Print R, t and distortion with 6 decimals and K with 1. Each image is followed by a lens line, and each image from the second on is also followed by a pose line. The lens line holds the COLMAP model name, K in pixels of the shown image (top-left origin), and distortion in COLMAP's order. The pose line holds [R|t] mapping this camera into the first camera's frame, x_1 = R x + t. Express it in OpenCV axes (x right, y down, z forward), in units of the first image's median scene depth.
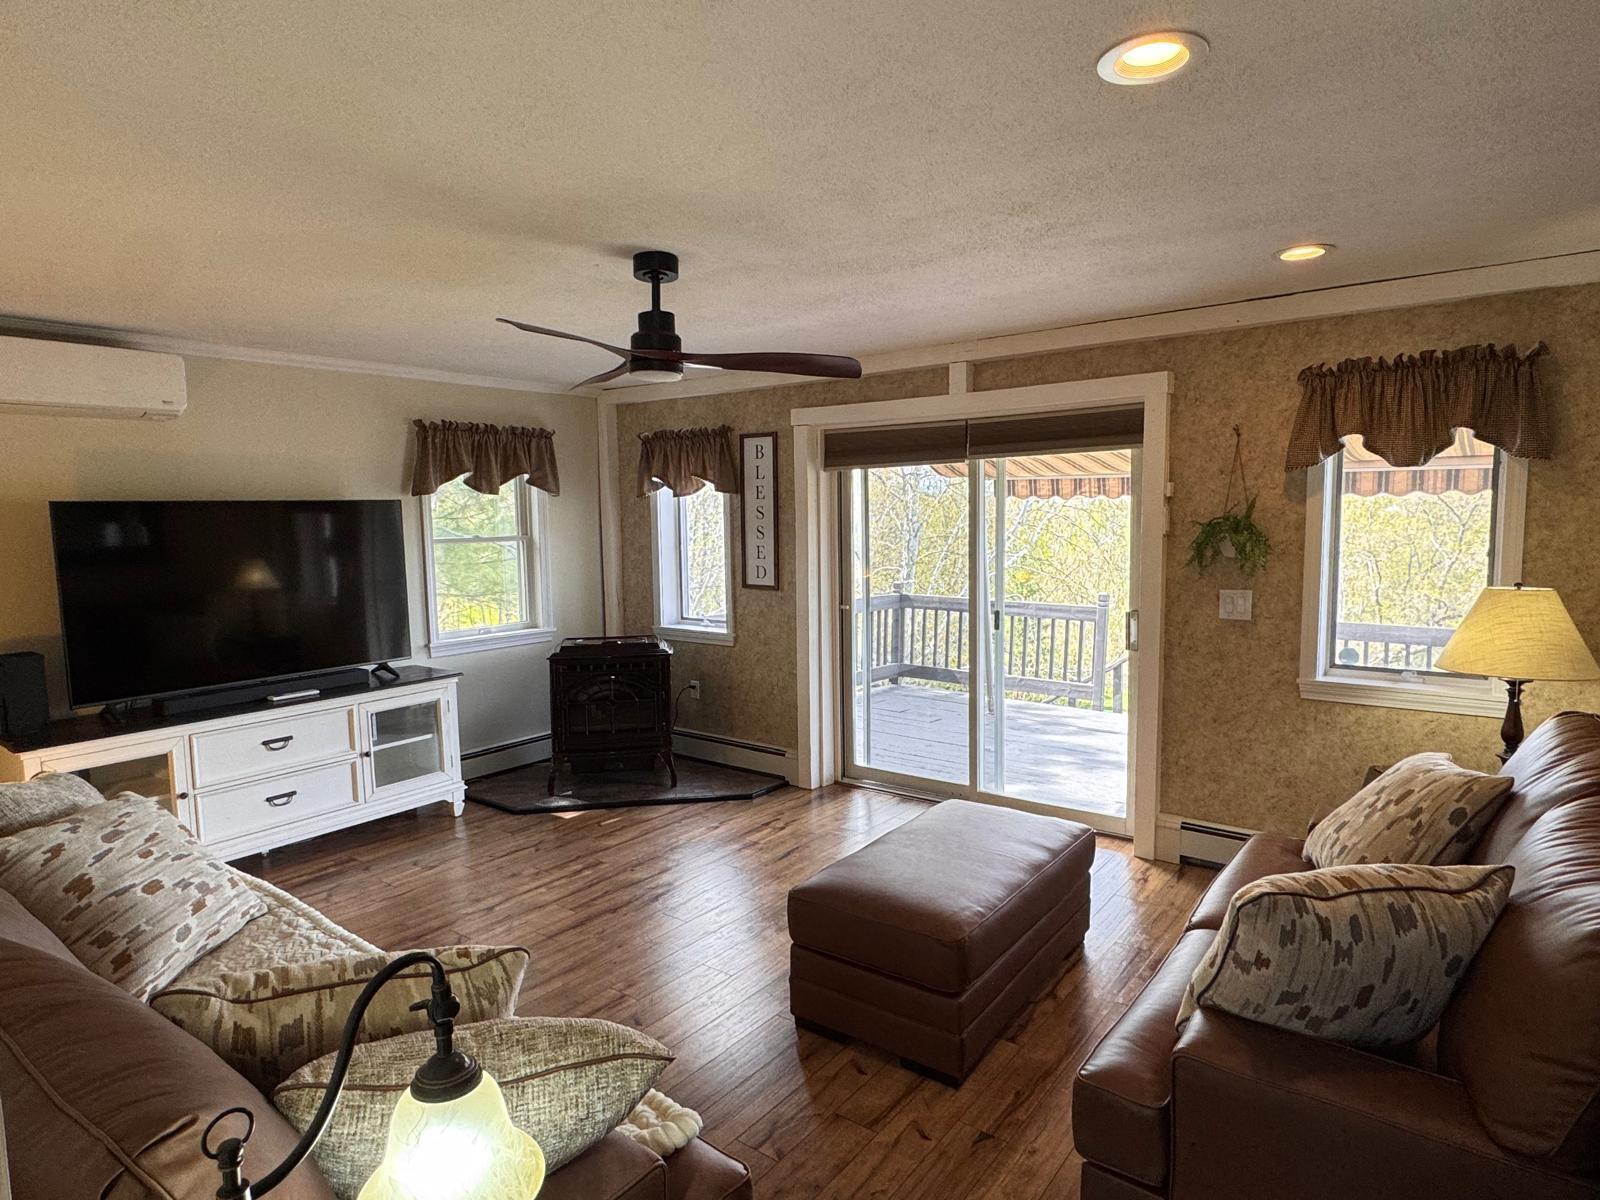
lens RADIAL K [[920.0, 0, 800.0], [0, 920.0, 600.0], [0, 0, 1]] dist [-0.004569, -0.000691]
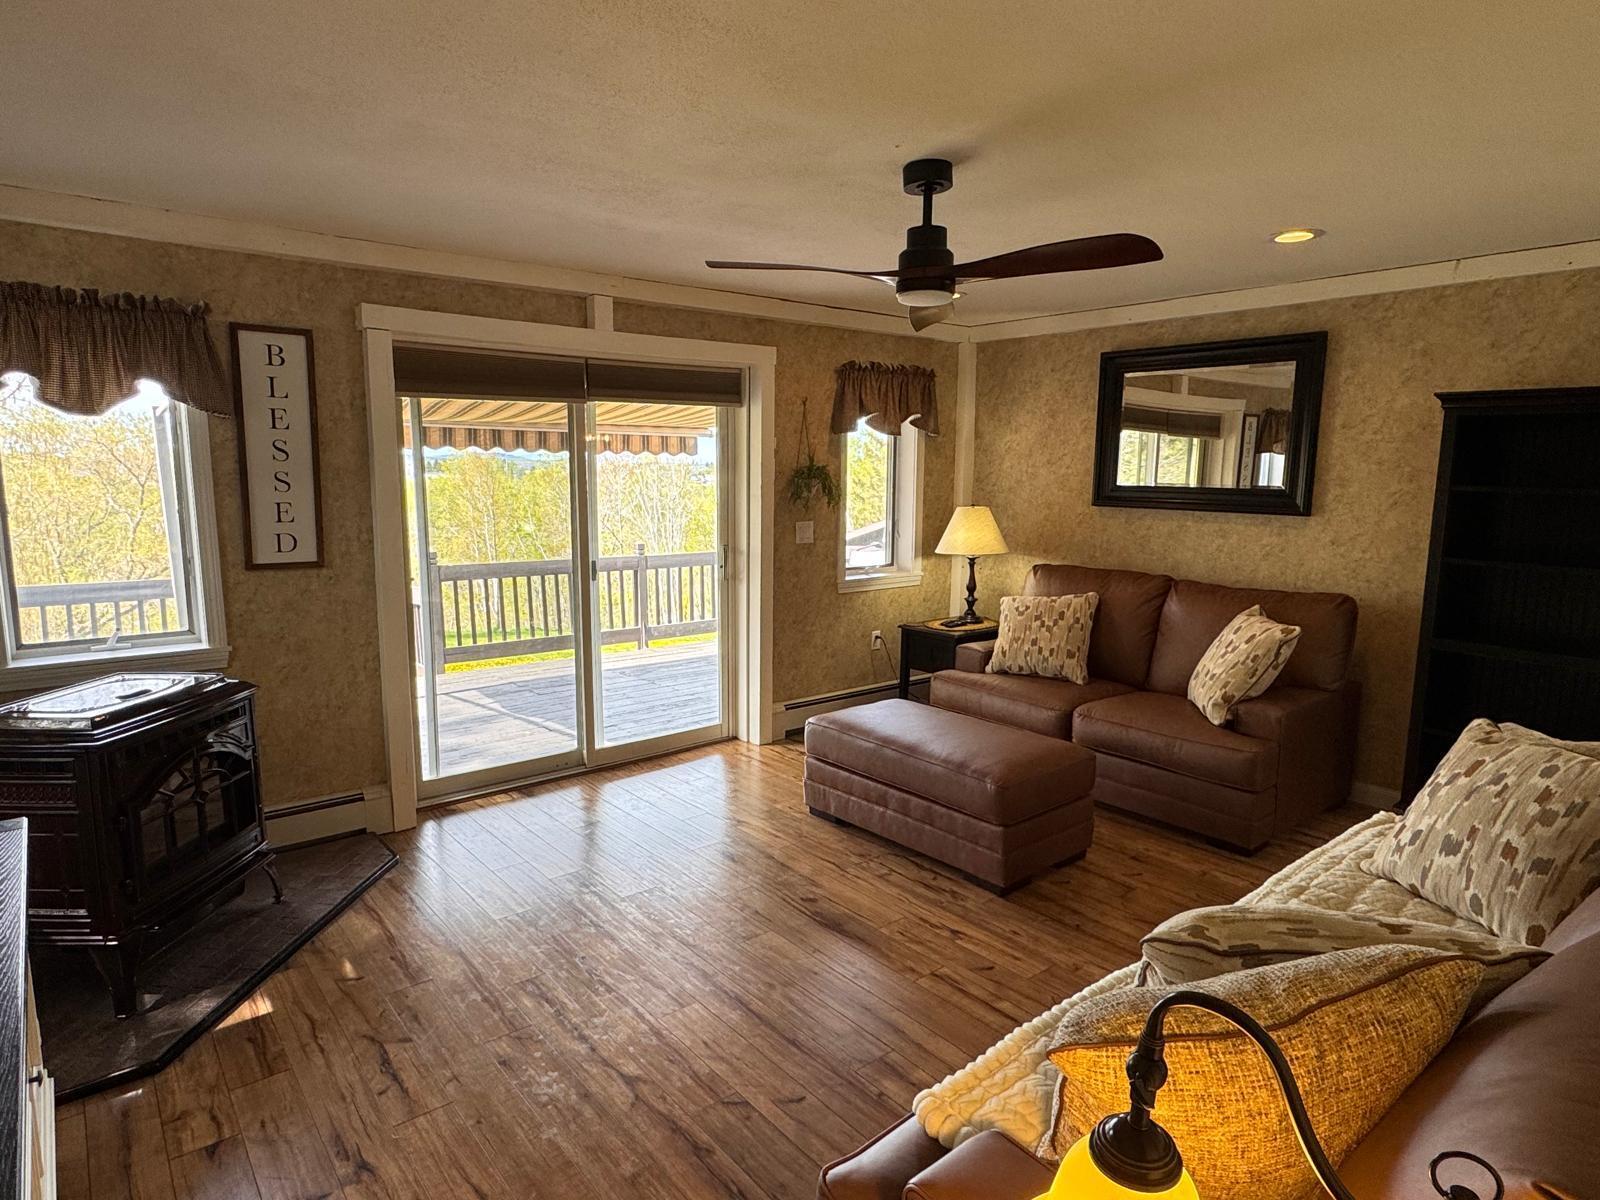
lens RADIAL K [[920.0, 0, 800.0], [0, 920.0, 600.0], [0, 0, 1]] dist [-0.004569, -0.000691]
pose [[0.231344, -0.126485, 0.964615, -0.707885], [0.080051, 0.990625, 0.110697, -0.039338], [-0.969573, 0.051609, 0.239300, 0.586120]]
